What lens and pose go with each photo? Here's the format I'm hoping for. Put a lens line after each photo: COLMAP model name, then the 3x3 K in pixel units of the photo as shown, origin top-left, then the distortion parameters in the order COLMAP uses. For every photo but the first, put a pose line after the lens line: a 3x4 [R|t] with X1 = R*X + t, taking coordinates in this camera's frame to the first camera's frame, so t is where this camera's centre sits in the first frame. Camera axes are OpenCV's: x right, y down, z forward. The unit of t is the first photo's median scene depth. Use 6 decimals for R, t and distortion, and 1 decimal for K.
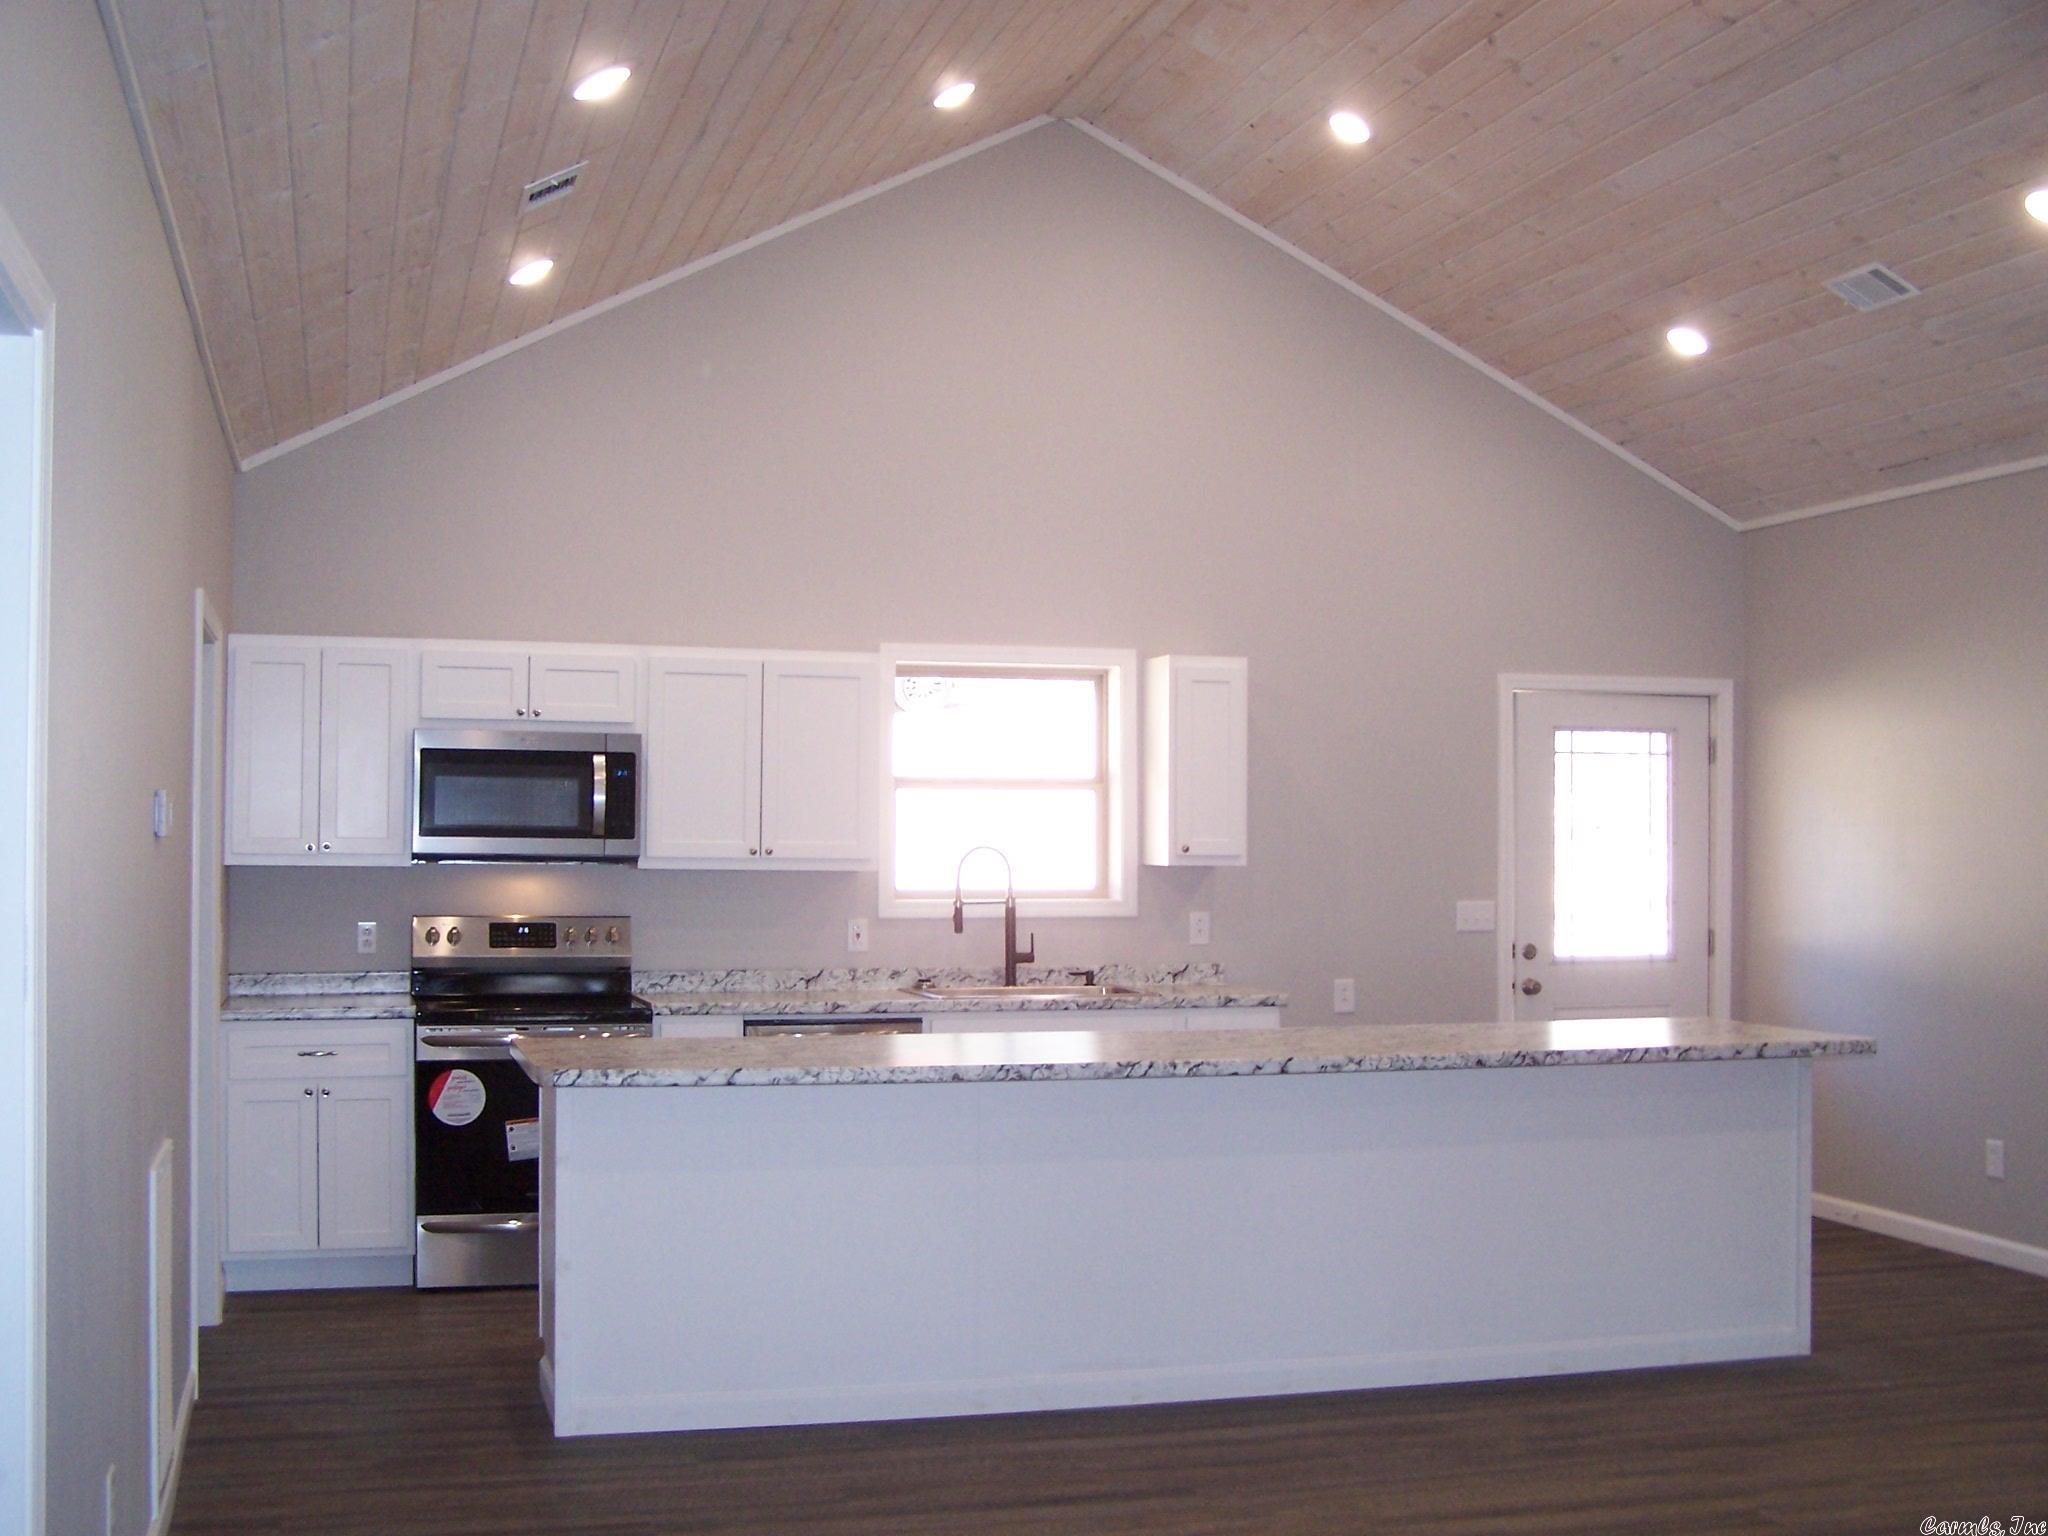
lens RADIAL K [[2365.7, 0, 1024.0], [0, 2365.7, 768.0], [0, 0, 1]] dist [0.001060, -0.000631]
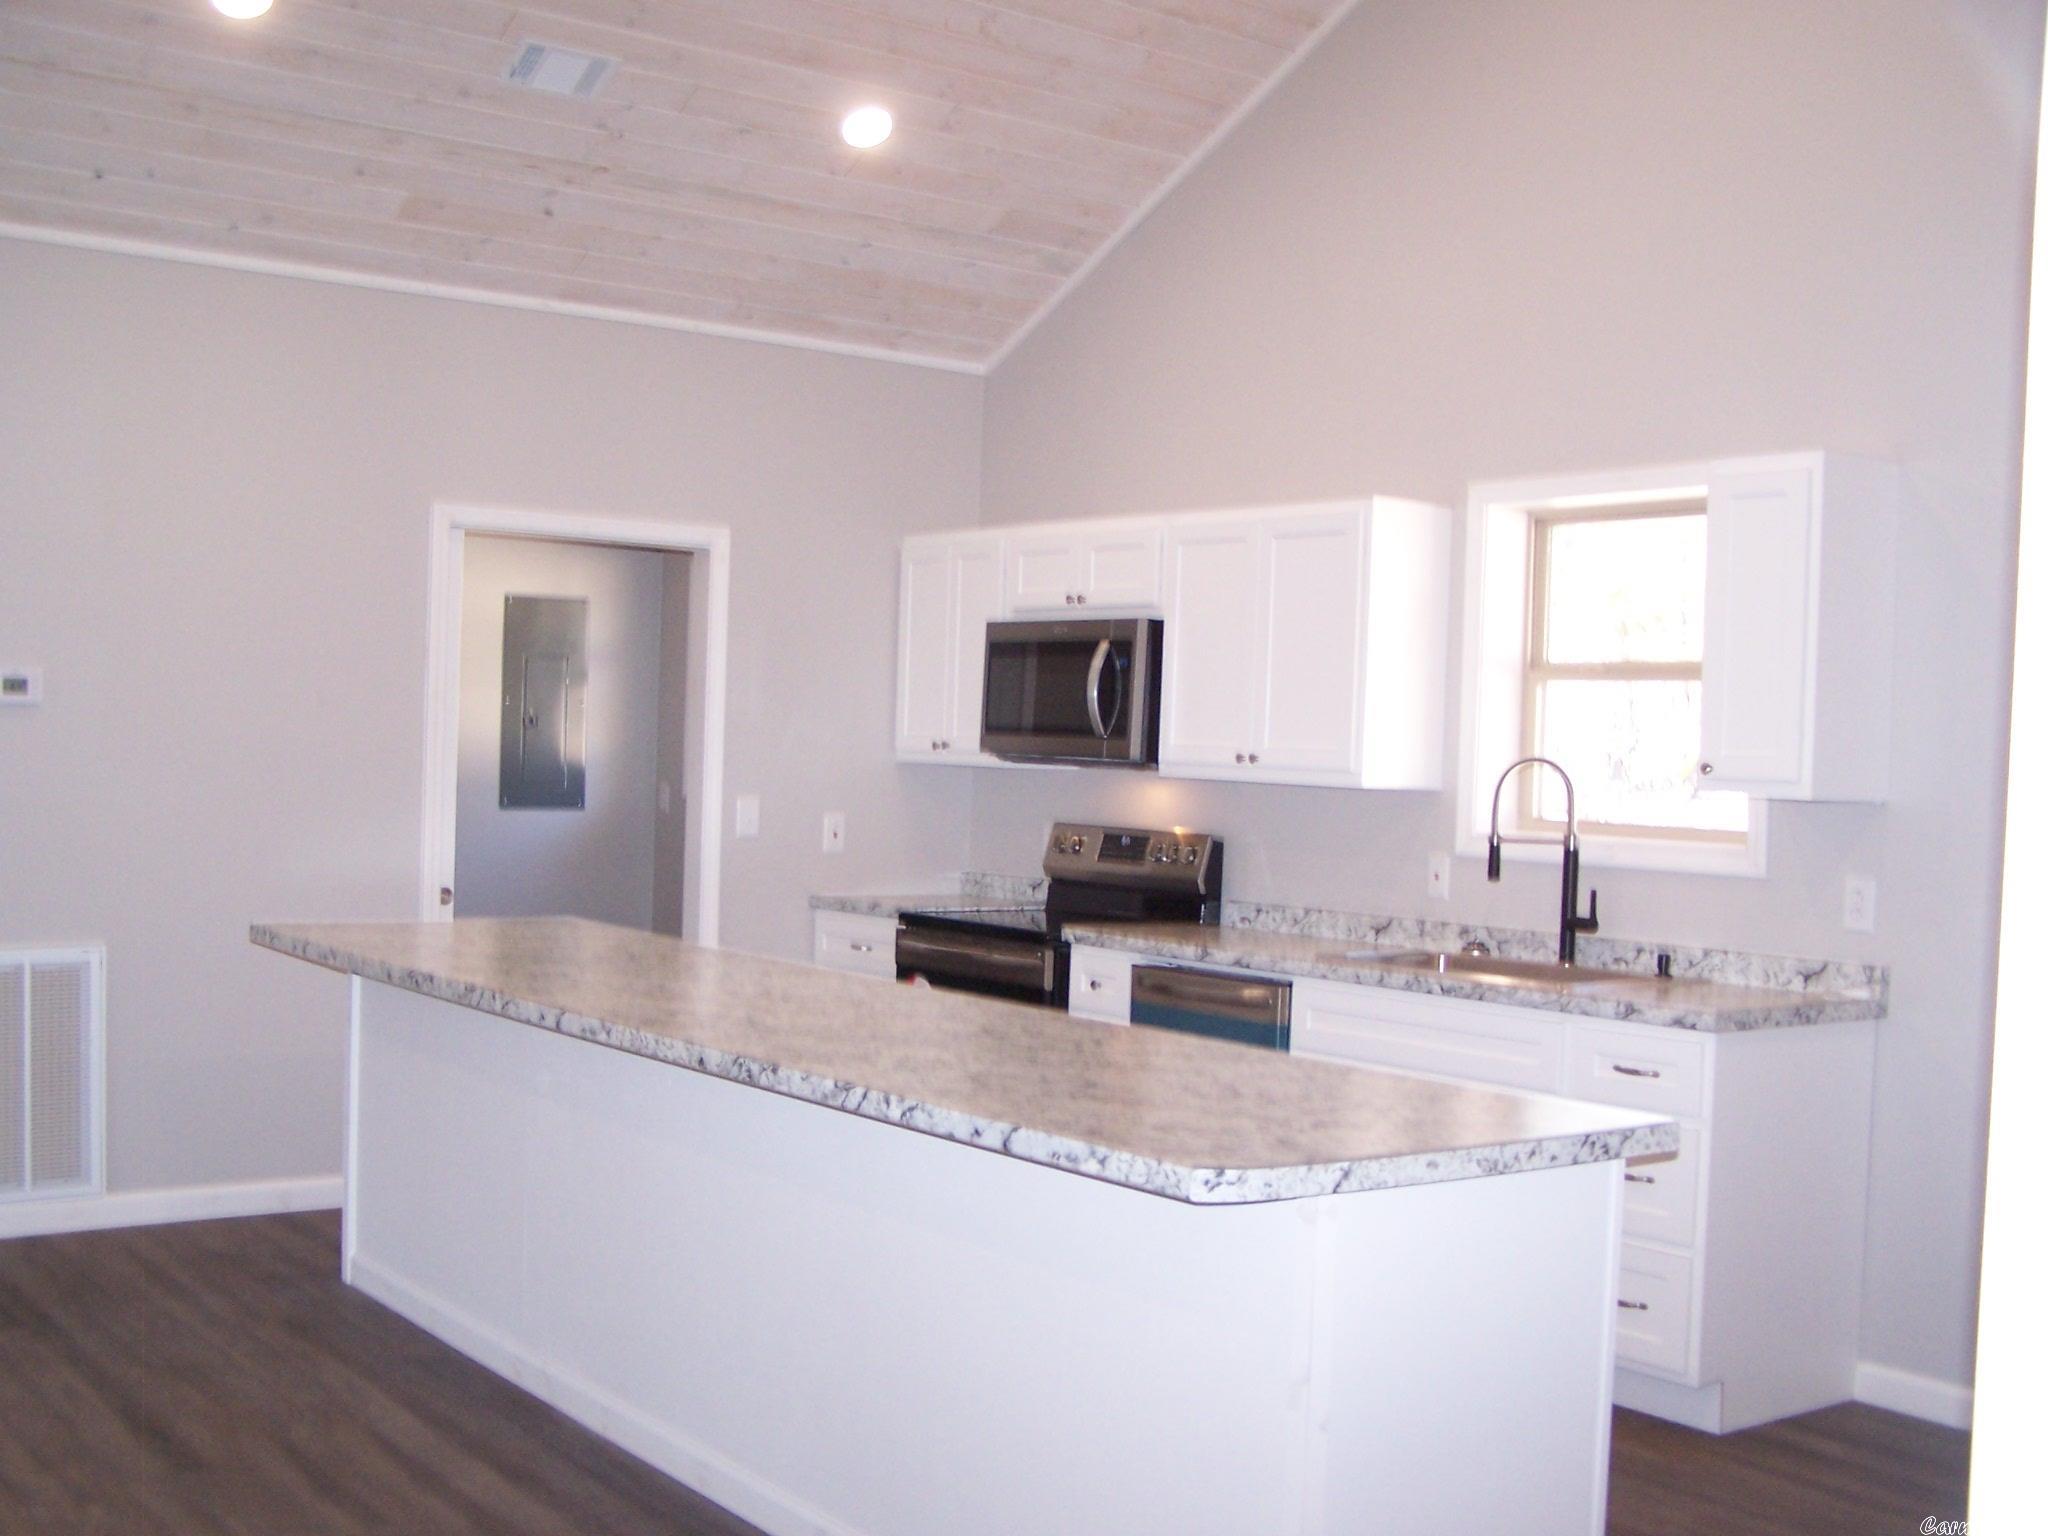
lens RADIAL K [[2365.7, 0, 1024.0], [0, 2365.7, 768.0], [0, 0, 1]] dist [0.001060, -0.000631]
pose [[0.356088, 0.003519, -0.934446, 0.583268], [-0.027923, 0.999586, -0.006876, 0.044488], [0.934035, 0.028541, 0.356039, 0.605297]]
